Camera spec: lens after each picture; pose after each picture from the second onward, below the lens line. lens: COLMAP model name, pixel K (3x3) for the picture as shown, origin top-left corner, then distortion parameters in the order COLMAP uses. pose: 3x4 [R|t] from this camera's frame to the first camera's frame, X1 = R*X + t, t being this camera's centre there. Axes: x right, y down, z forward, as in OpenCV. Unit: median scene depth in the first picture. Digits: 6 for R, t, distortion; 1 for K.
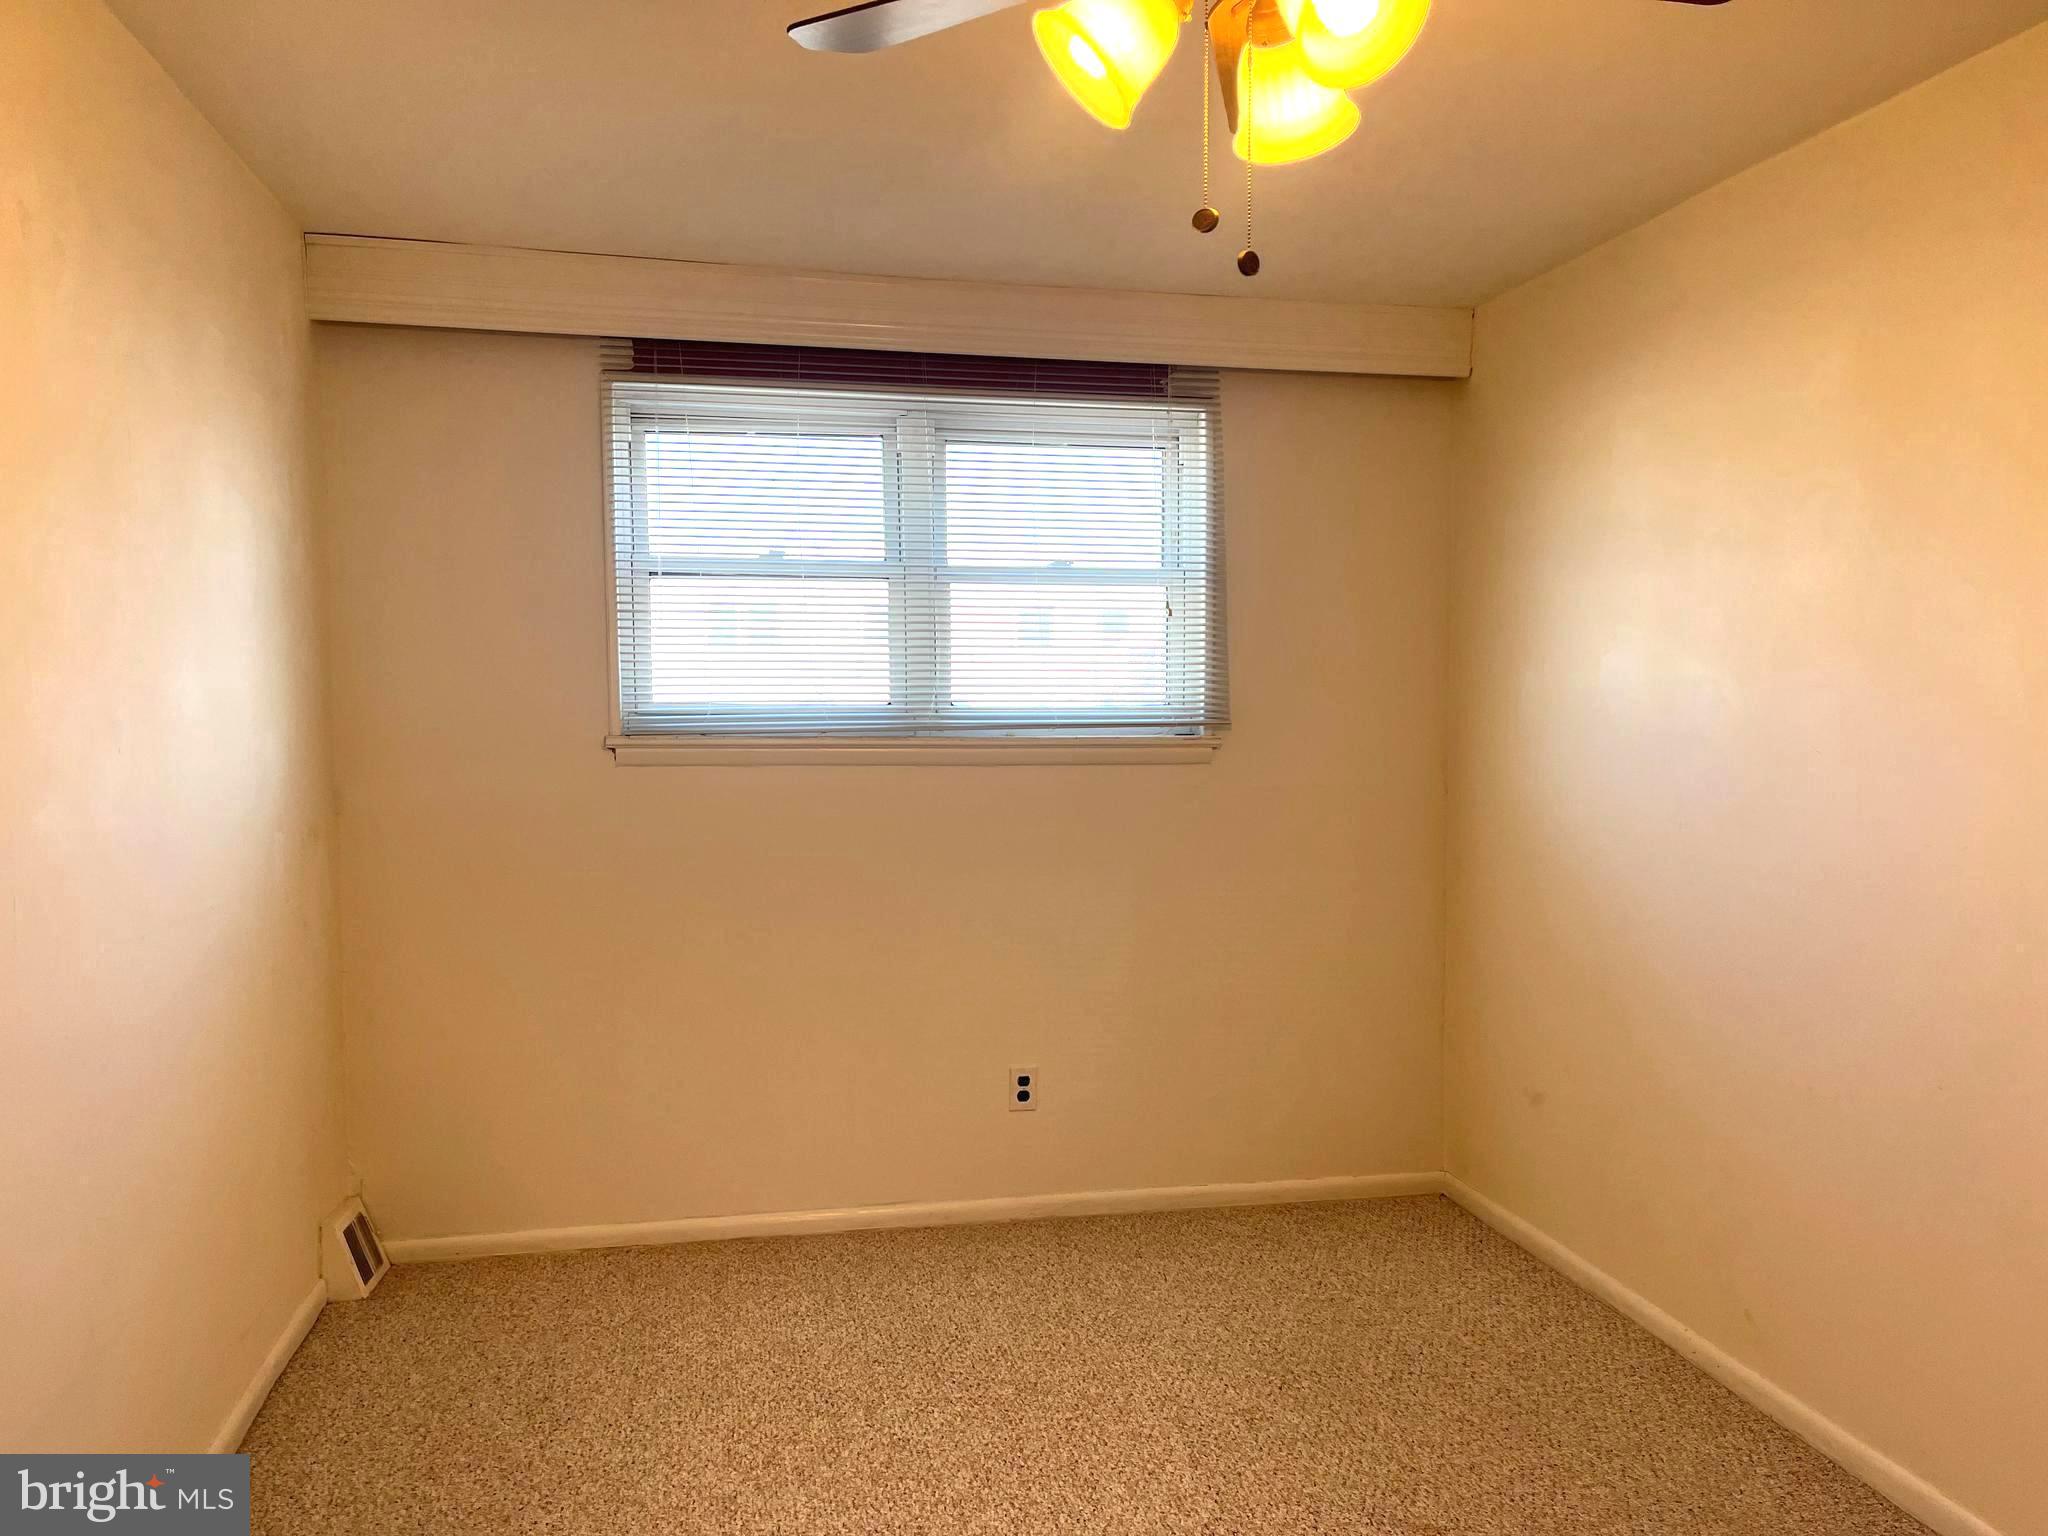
lens RADIAL K [[1573.7, 0, 1011.9], [0, 1573.7, 778.6], [0, 0, 1]] dist [0.063123, -0.087989]
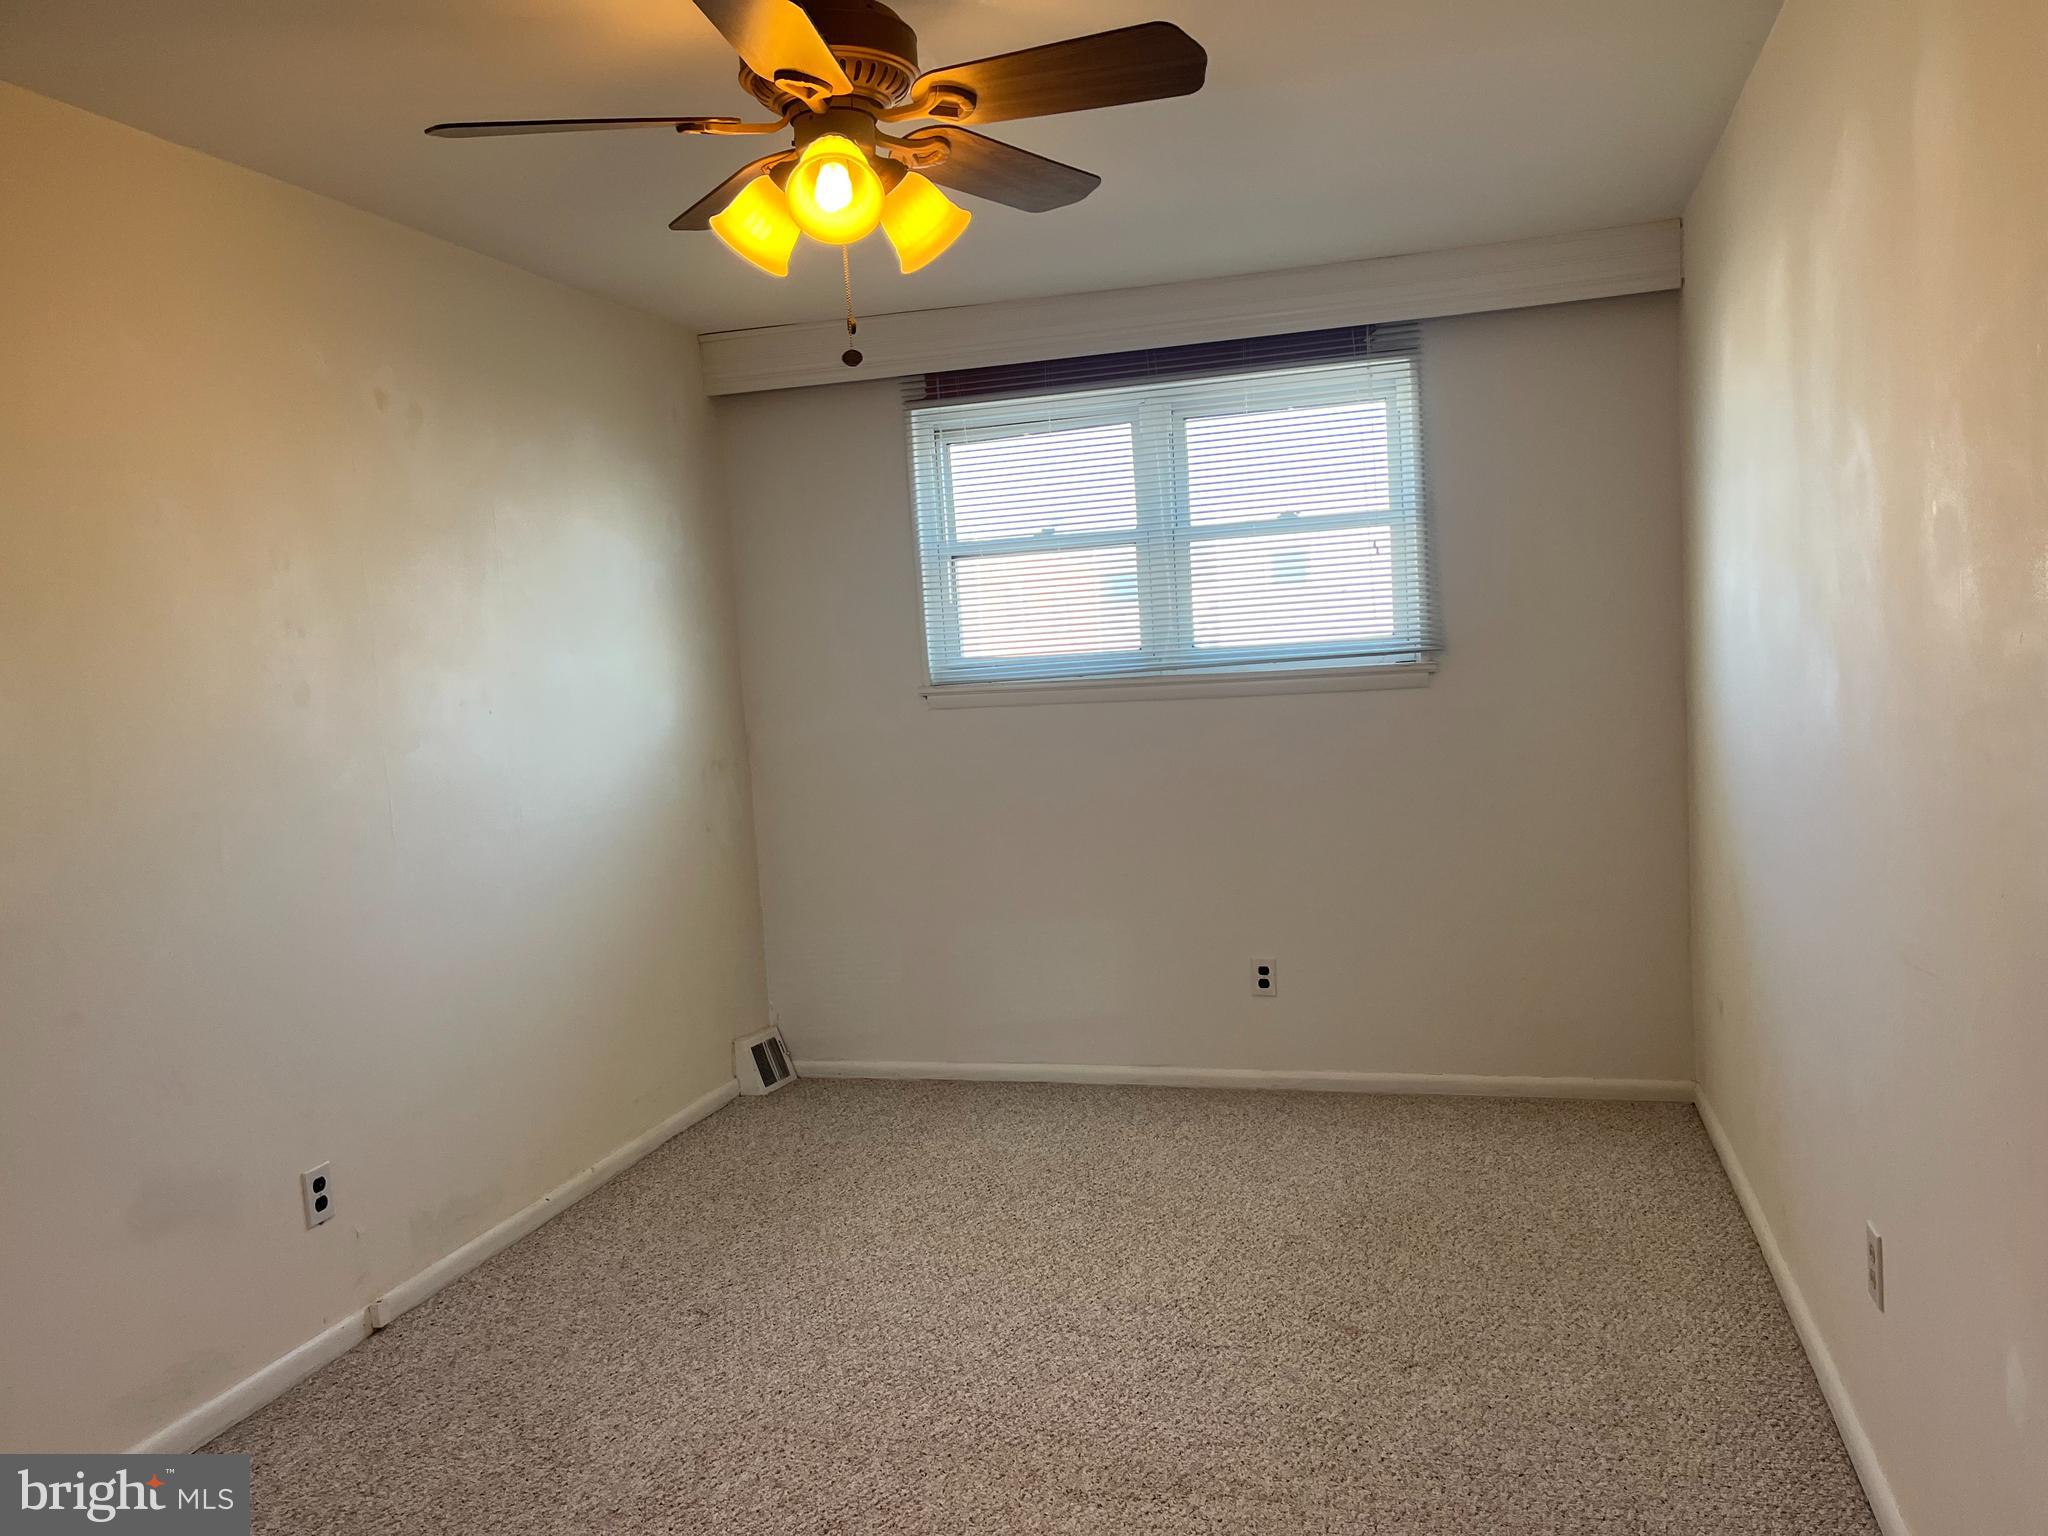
lens RADIAL K [[1549.0, 0, 984.5], [0, 1549.0, 780.2], [0, 0, 1]] dist [0.064655, -0.090940]
pose [[0.879542, -0.012840, -0.475648, 0.376642], [0.033250, 0.998851, 0.034520, 0.007194], [0.474659, -0.046177, 0.878958, -0.089288]]
